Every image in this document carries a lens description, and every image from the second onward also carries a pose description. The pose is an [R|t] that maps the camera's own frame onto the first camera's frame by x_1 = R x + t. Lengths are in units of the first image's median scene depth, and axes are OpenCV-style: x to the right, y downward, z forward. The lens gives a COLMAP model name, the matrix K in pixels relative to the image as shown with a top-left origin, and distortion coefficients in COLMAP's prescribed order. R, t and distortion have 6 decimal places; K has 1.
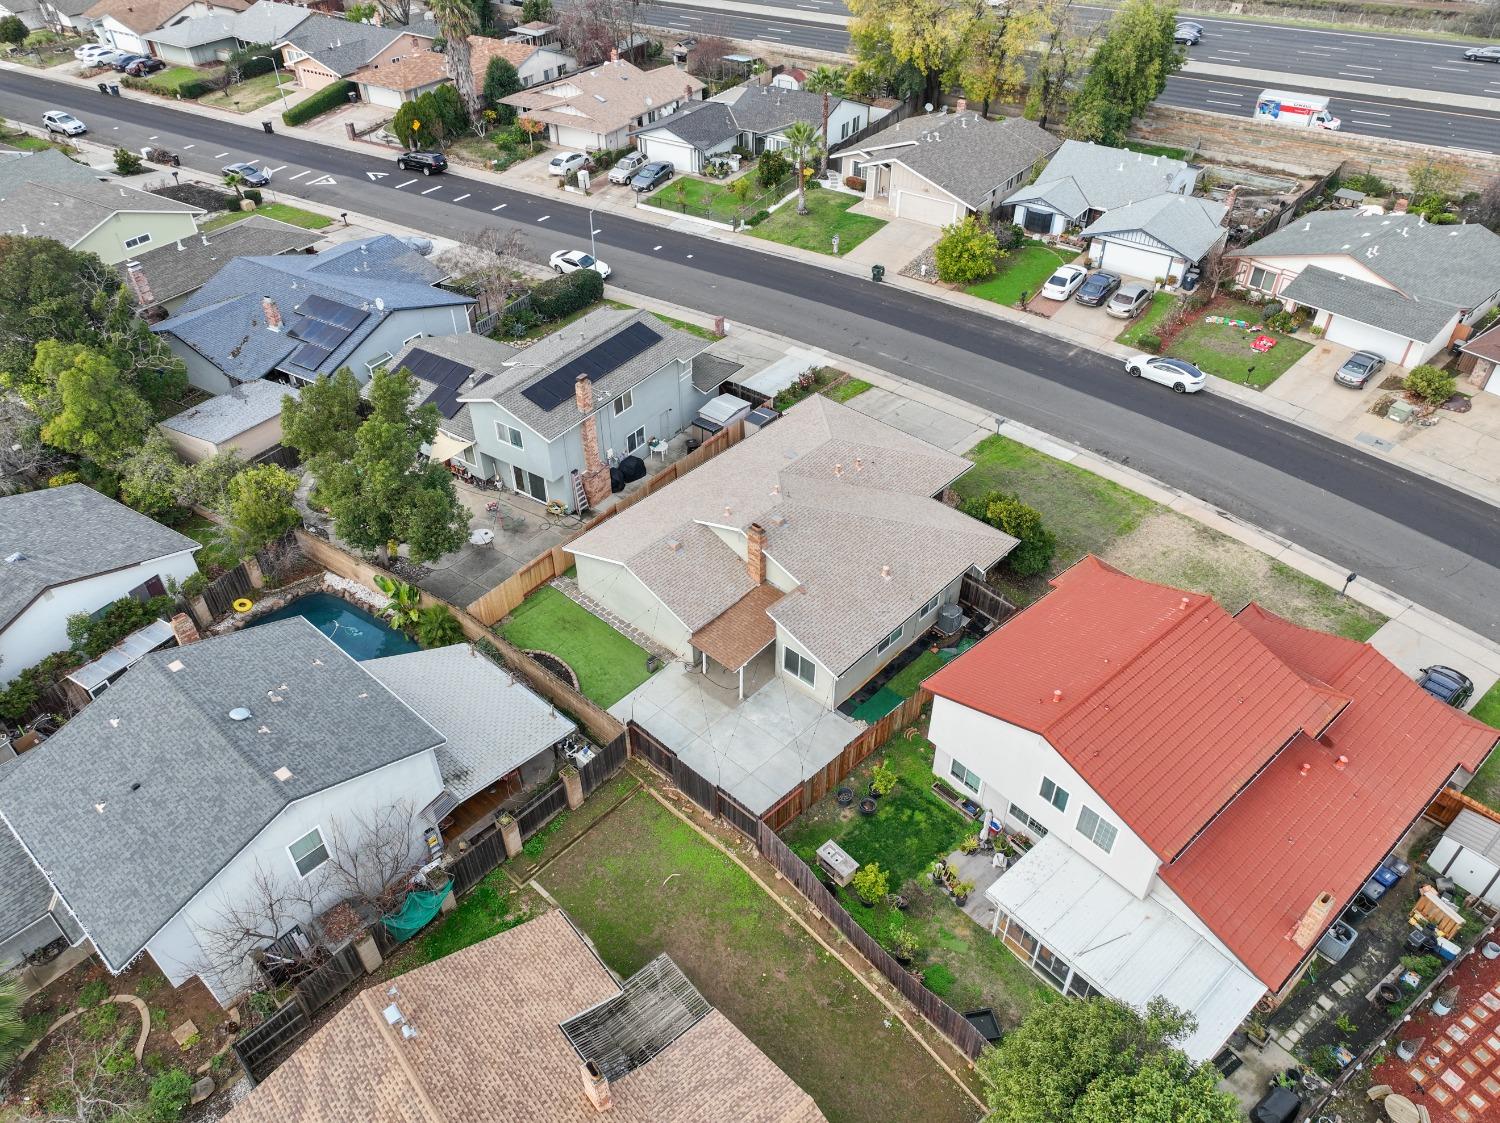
lens RADIAL K [[1060.0, 0, 746.4], [0, 1060.0, 562.7], [0, 0, 1]] dist [-0.003545, 0.020938]
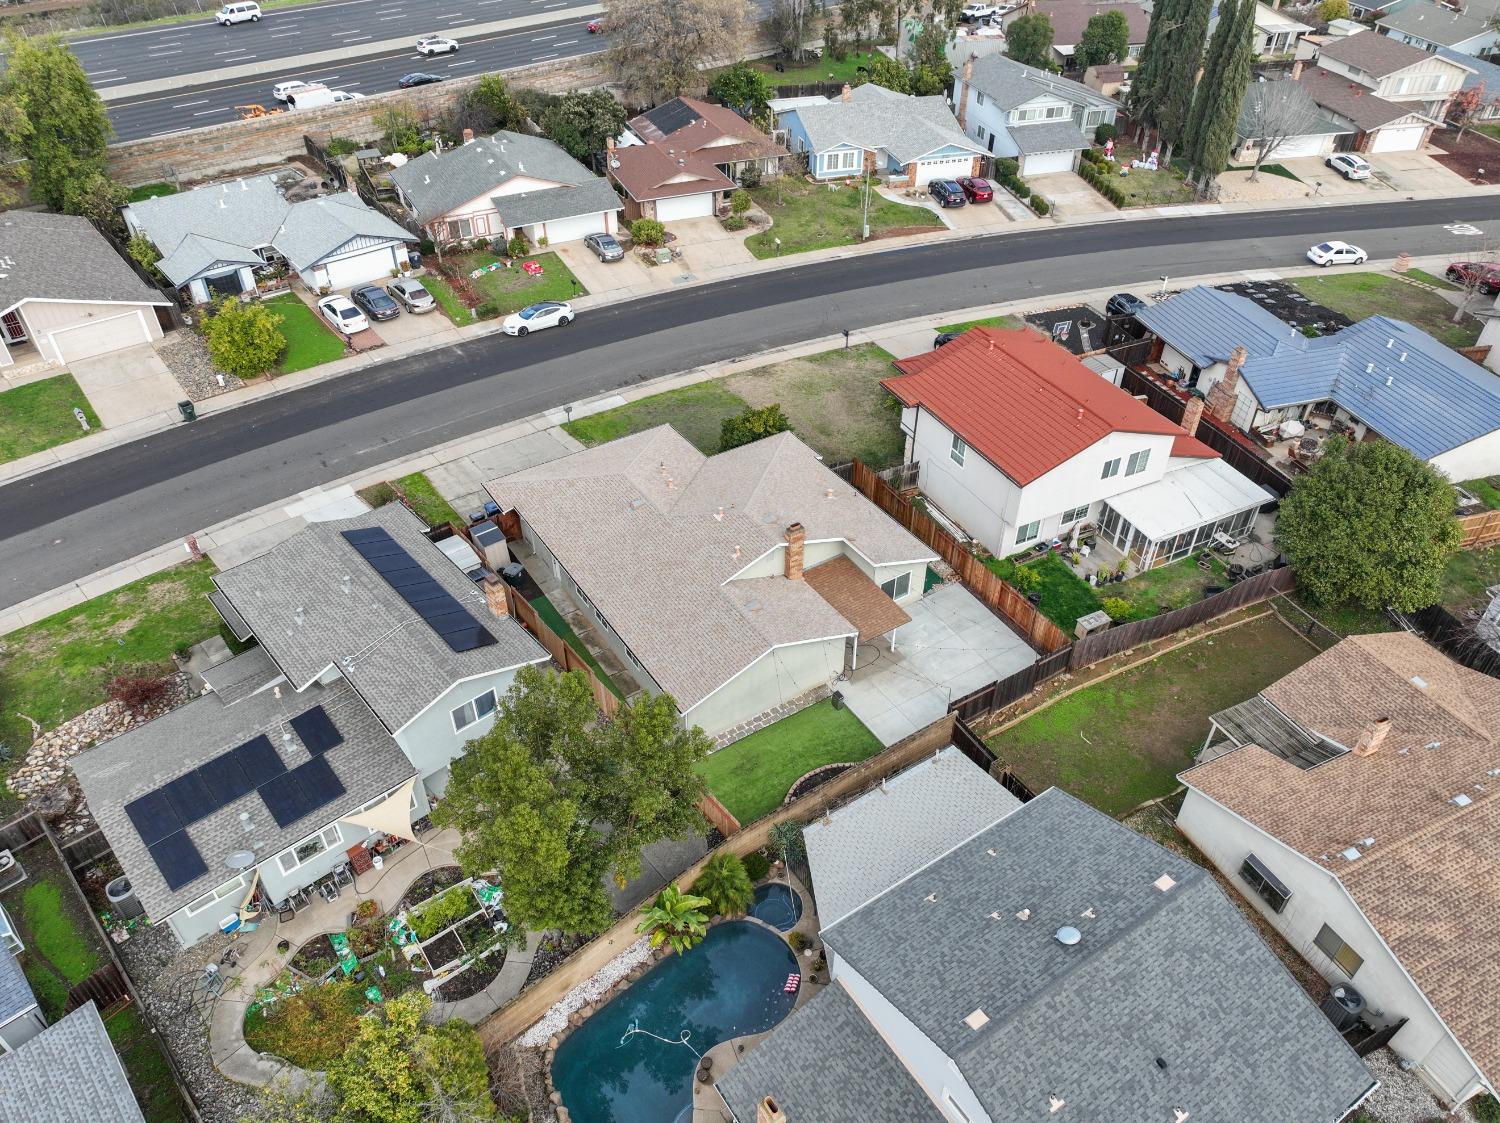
lens RADIAL K [[1060.0, 0, 753.9], [0, 1060.0, 567.0], [0, 0, 1]] dist [-0.003545, 0.020938]
pose [[0.244239, -0.607598, 0.755759, -0.628723], [0.603967, 0.705054, 0.371650, -0.324470], [-0.758664, 0.365682, 0.539171, 0.410925]]
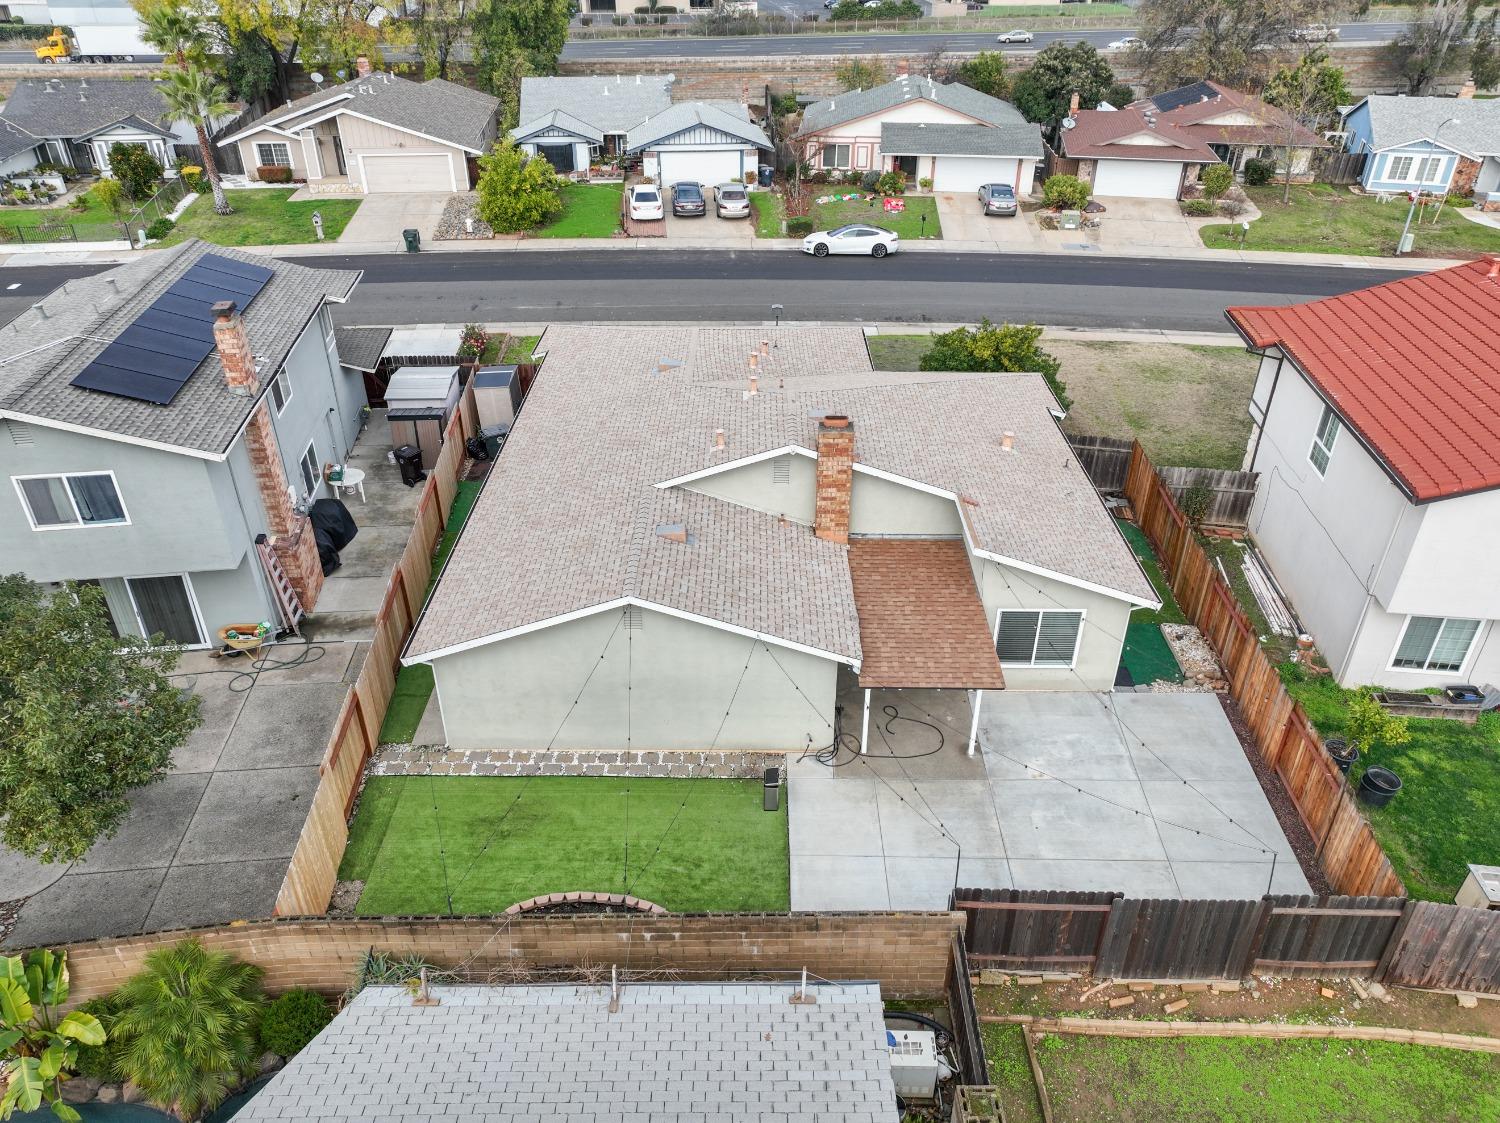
lens RADIAL K [[1060.0, 0, 750.8], [0, 1060.0, 561.6], [0, 0, 1]] dist [-0.003545, 0.020938]
pose [[0.739200, -0.348362, 0.576391, -0.259426], [0.419176, 0.907837, 0.011106, 0.002187], [-0.527138, 0.233400, 0.817098, 0.519600]]
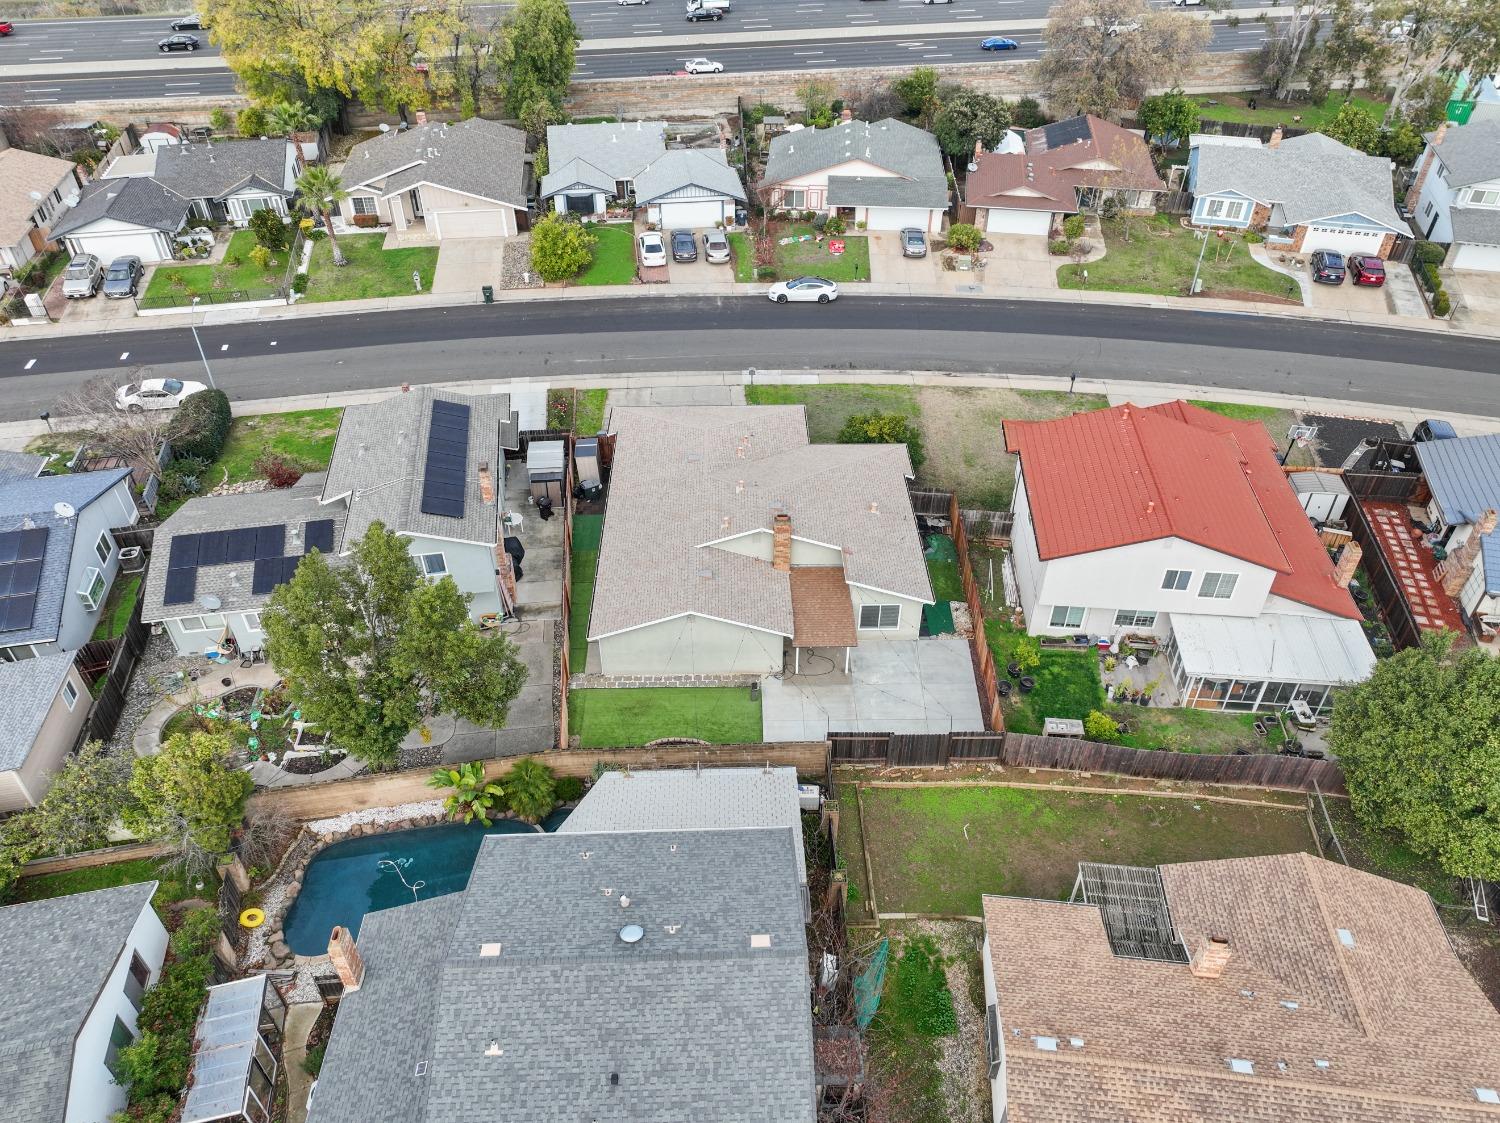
lens RADIAL K [[1060.0, 0, 750.3], [0, 1060.0, 567.3], [0, 0, 1]] dist [-0.003545, 0.020938]
pose [[0.720524, -0.433524, 0.541205, -0.468516], [0.432828, 0.890939, 0.137434, -0.115833], [-0.541762, 0.135224, 0.829584, 0.152555]]
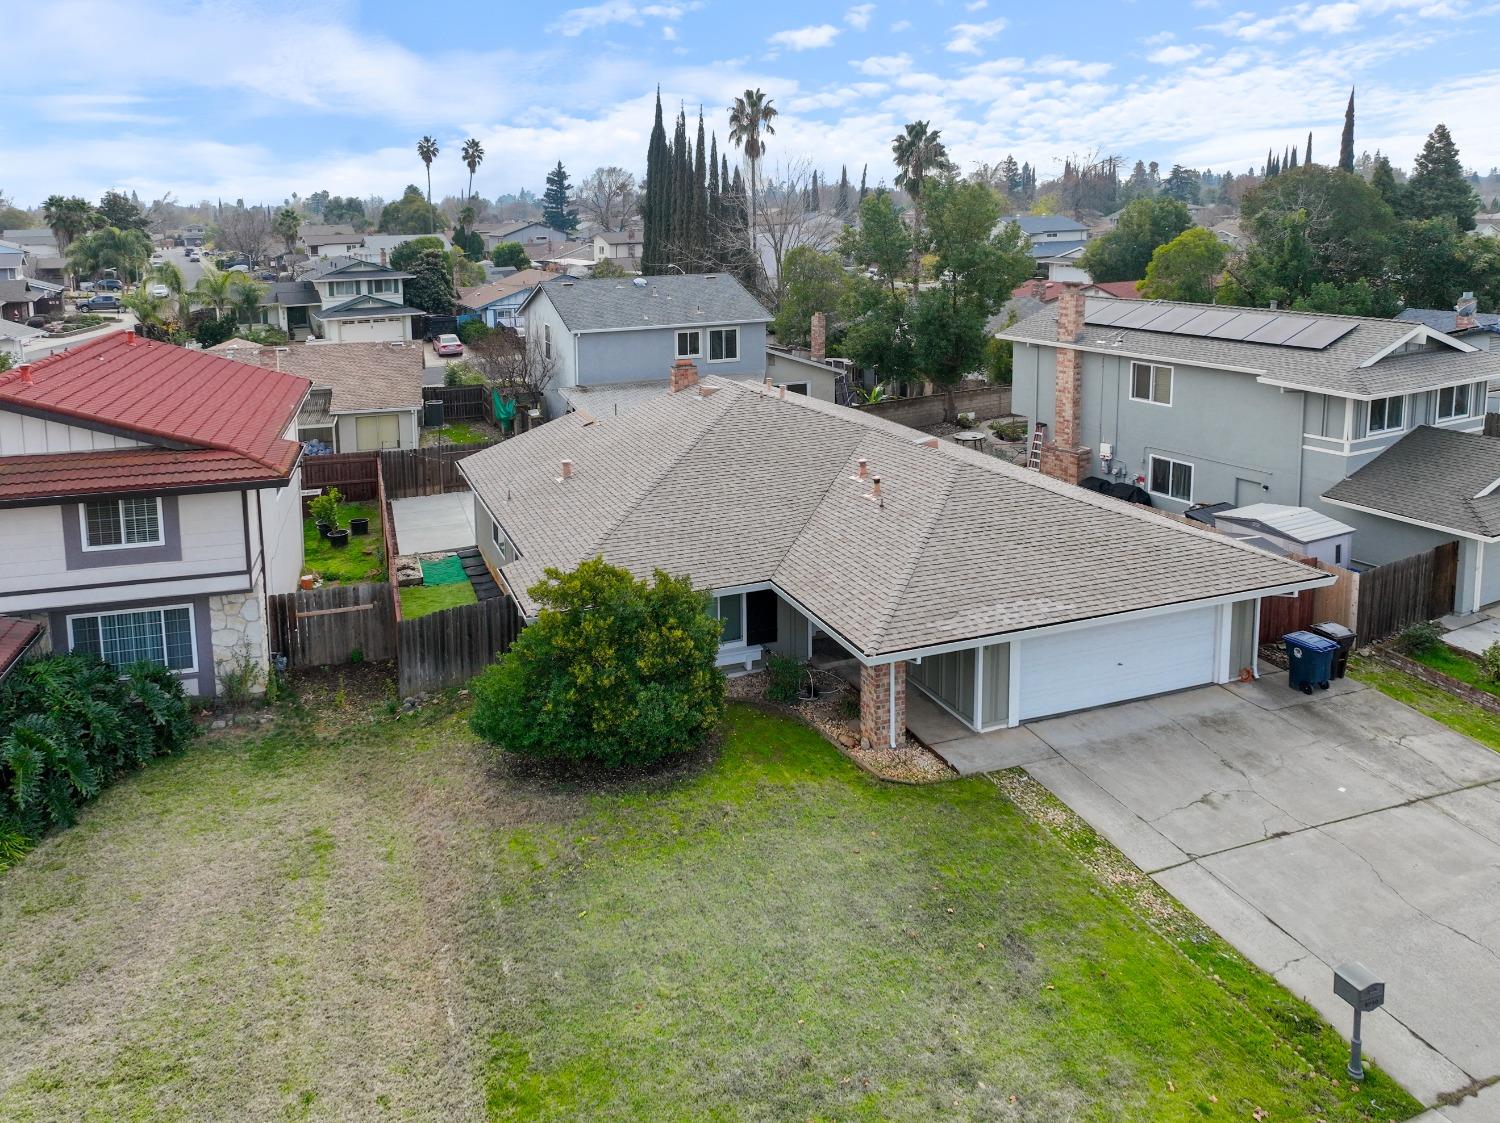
lens RADIAL K [[1120.5, 0, 675.4], [0, 1120.5, 343.6], [0, 0, 1]] dist [-0.001661, 0.007734]
pose [[-0.470202, 0.127464, -0.873306, 0.527364], [-0.537269, 0.743694, 0.397821, -0.268491], [0.700180, 0.656256, -0.281204, 0.967653]]
